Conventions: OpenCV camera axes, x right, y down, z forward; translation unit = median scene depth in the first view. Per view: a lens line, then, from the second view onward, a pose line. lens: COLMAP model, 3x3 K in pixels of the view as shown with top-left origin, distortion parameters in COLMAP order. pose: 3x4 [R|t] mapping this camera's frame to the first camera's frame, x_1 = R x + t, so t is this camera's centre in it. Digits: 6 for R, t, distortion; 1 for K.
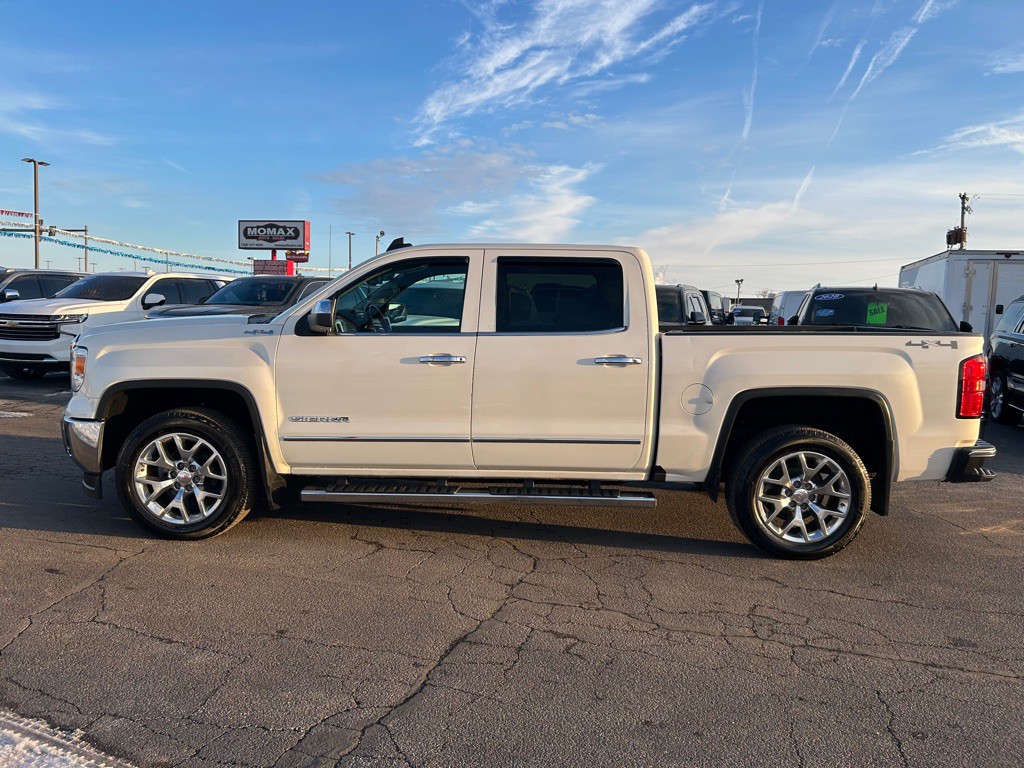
lens RADIAL K [[773.1, 0, 512.8], [0, 773.1, 377.2], [0, 0, 1]] dist [0.051589, -0.052524]
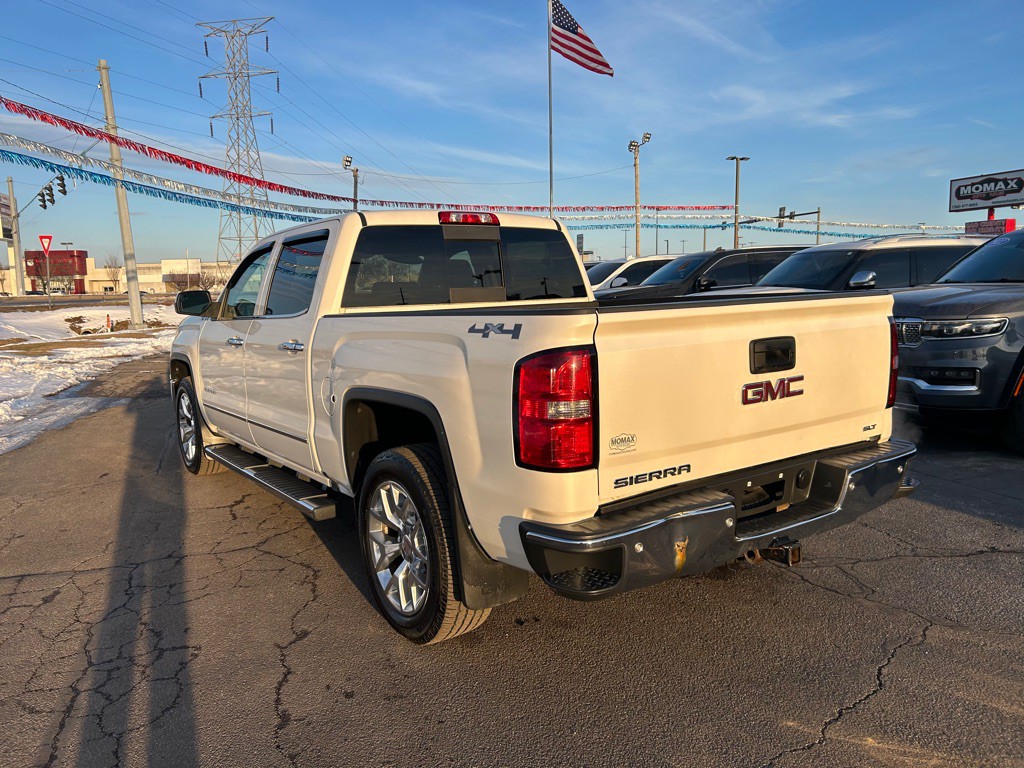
lens RADIAL K [[773.1, 0, 507.5], [0, 773.1, 387.7], [0, 0, 1]] dist [0.051589, -0.052524]
pose [[0.576364, 0.064072, -0.814677, 0.384550], [-0.027719, 0.997881, 0.058870, -0.012967], [0.816723, -0.011349, 0.576919, 0.263848]]
